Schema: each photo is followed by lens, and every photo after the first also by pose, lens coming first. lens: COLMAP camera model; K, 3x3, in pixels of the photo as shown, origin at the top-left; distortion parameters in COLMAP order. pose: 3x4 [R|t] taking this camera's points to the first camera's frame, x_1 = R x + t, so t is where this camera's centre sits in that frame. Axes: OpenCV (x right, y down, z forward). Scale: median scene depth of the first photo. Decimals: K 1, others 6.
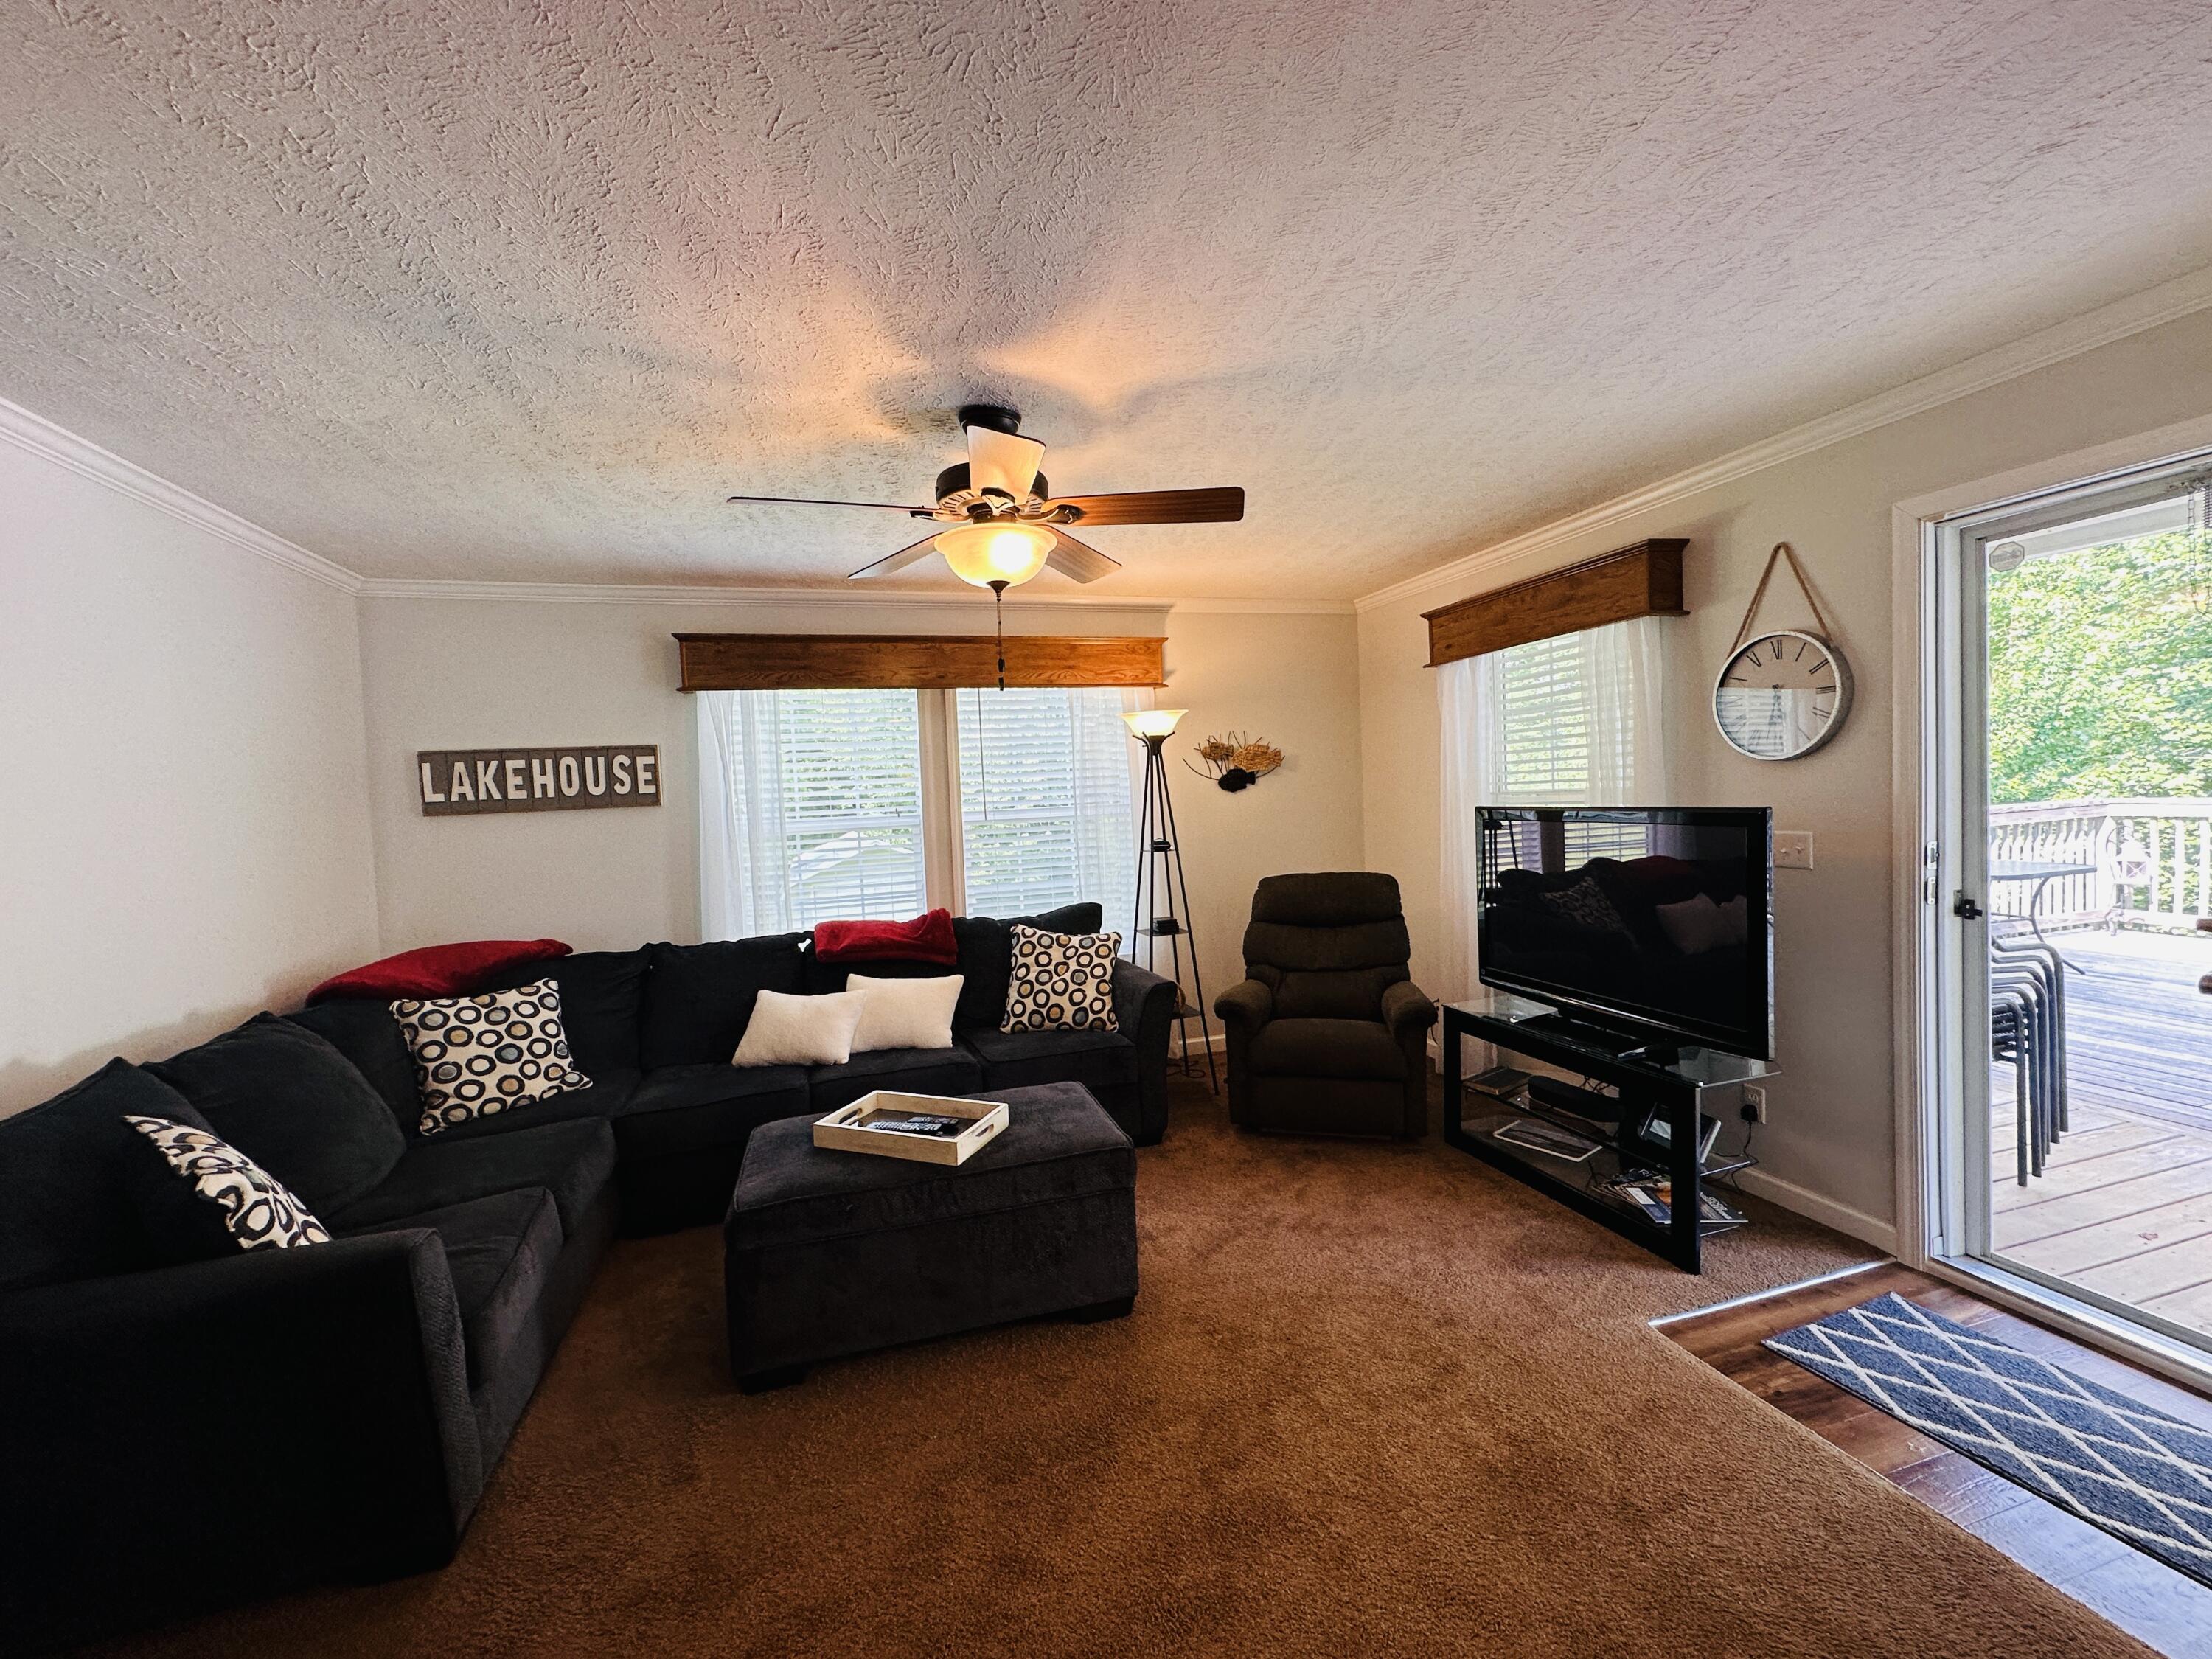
lens RADIAL K [[882.1, 0, 1109.3], [0, 882.1, 824.2], [0, 0, 1]] dist [-0.003954, 0.000428]
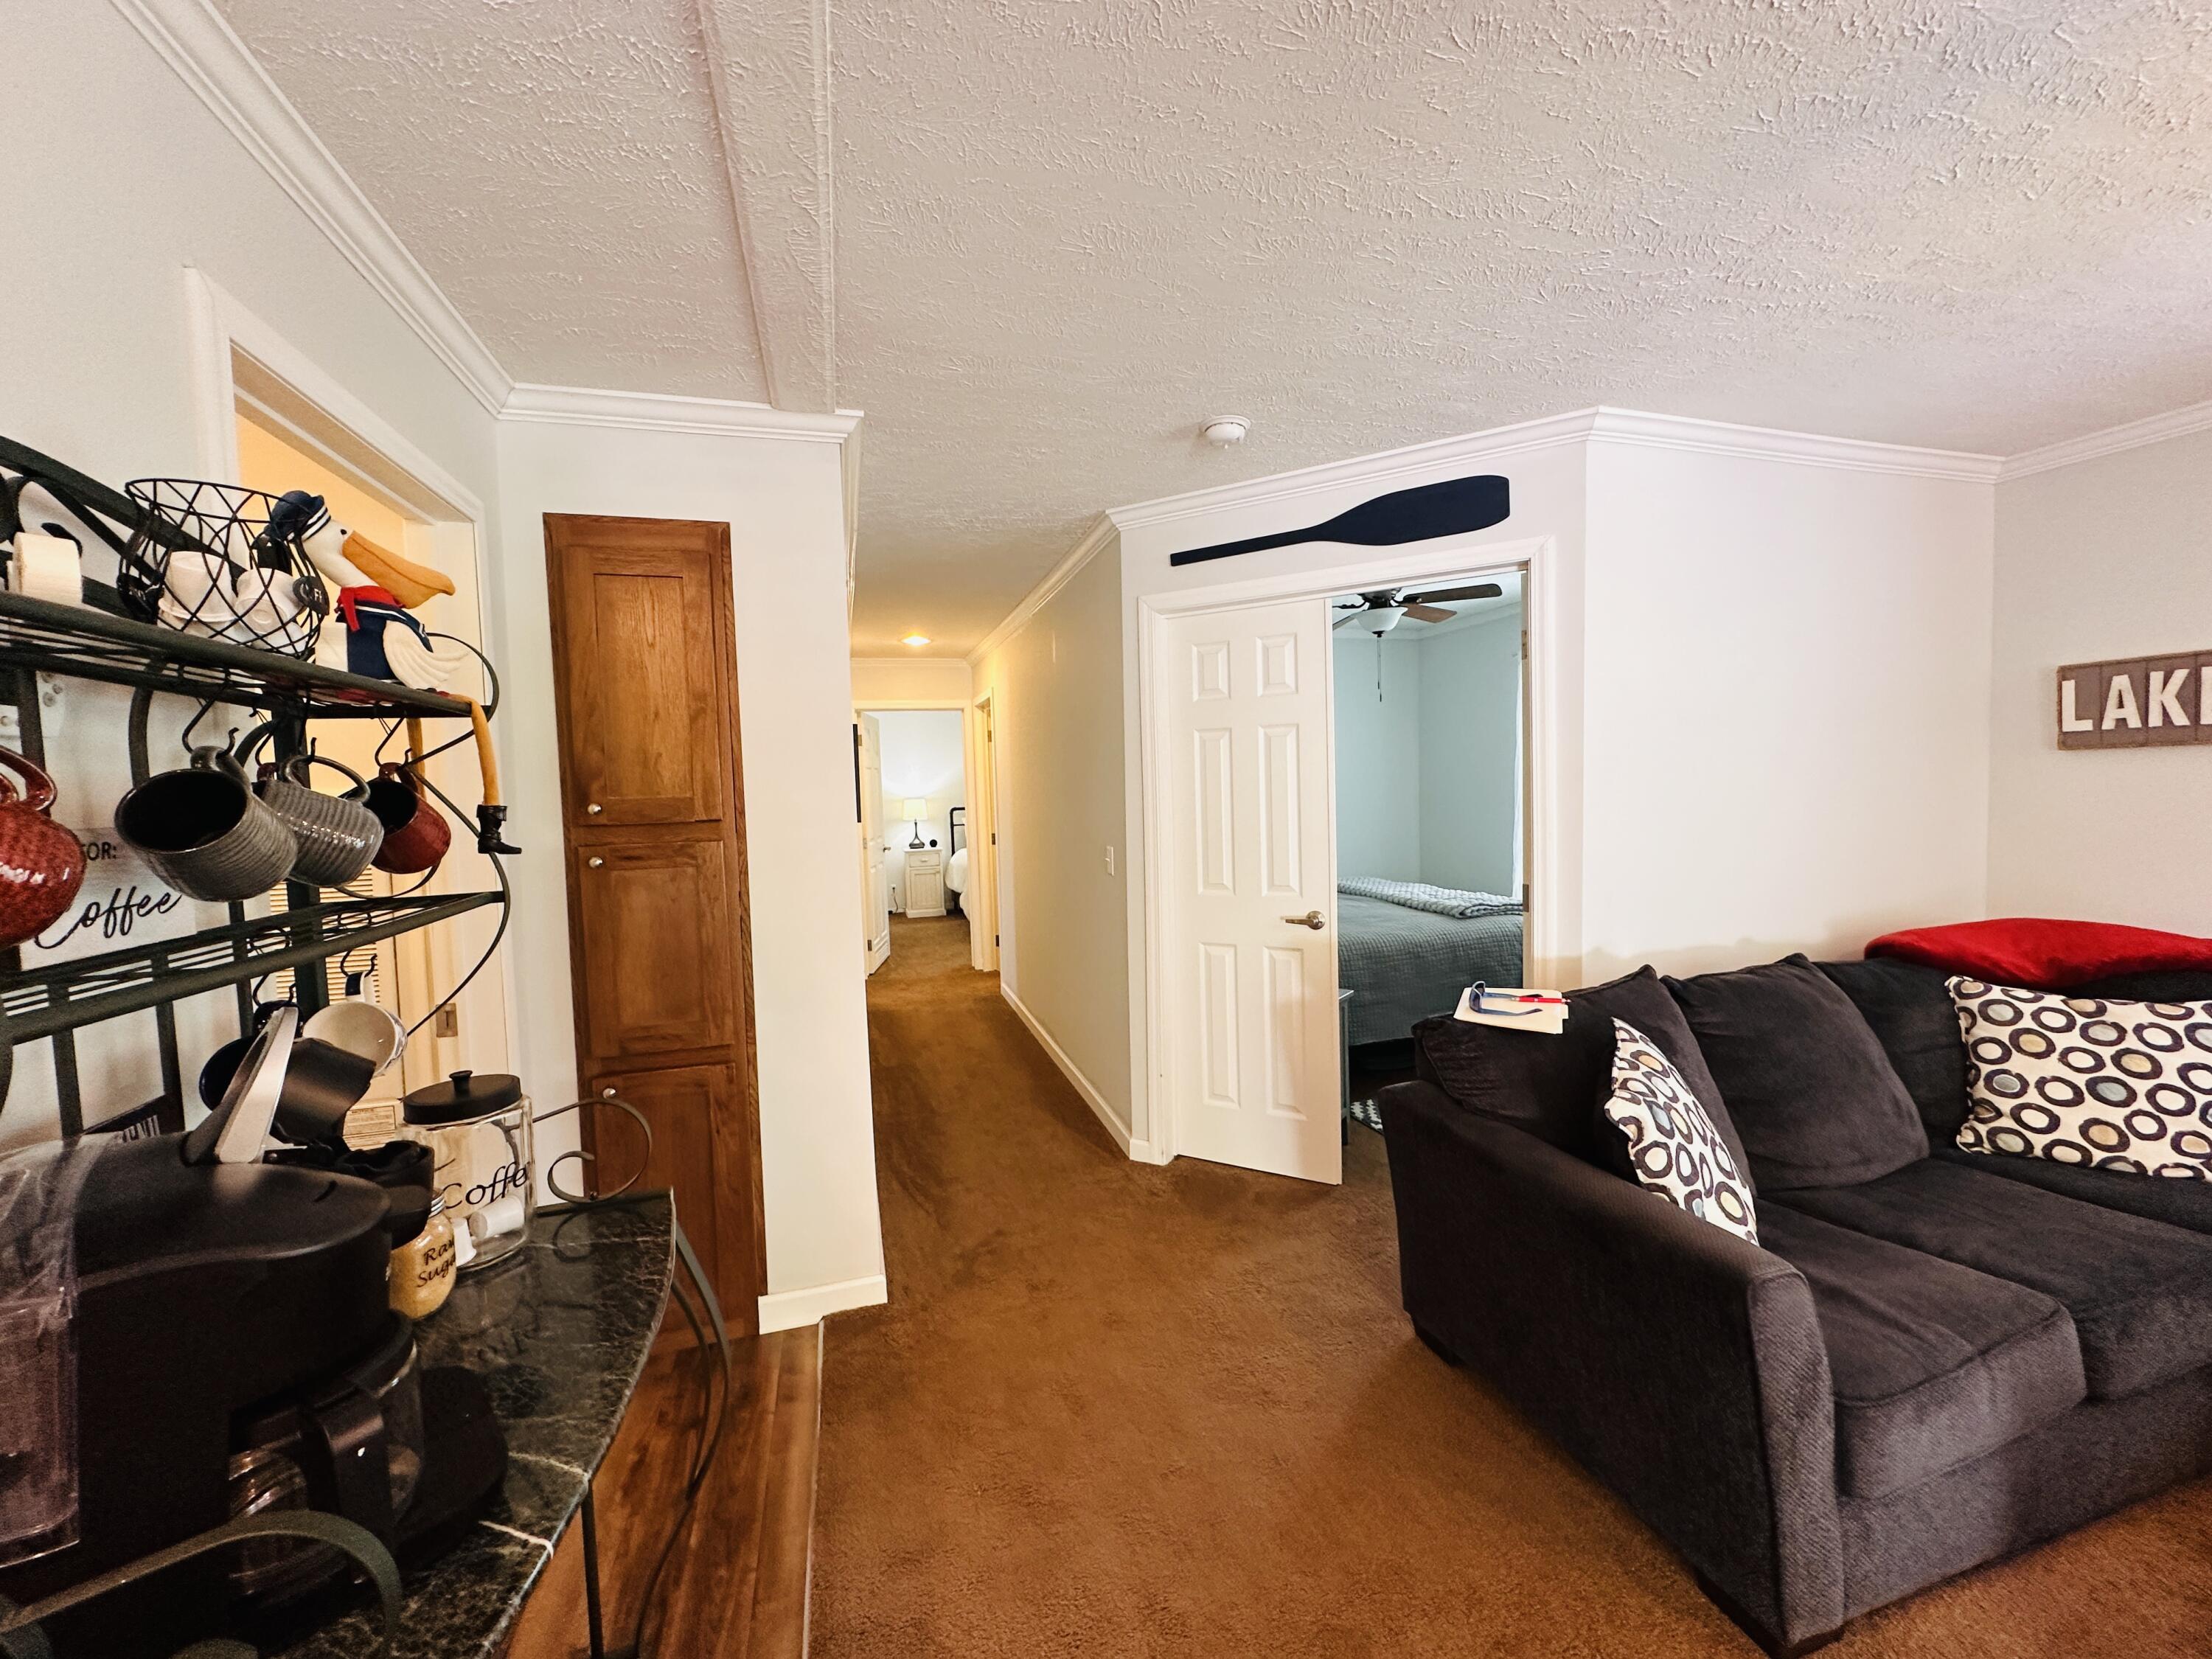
lens RADIAL K [[882.1, 0, 1098.8], [0, 882.1, 824.7], [0, 0, 1]] dist [-0.003954, 0.000428]
pose [[-0.008082, 0.088407, -0.996052, 0.006232], [-0.002329, 0.996080, 0.088429, -0.012365], [0.999965, 0.003034, -0.007844, 0.201839]]
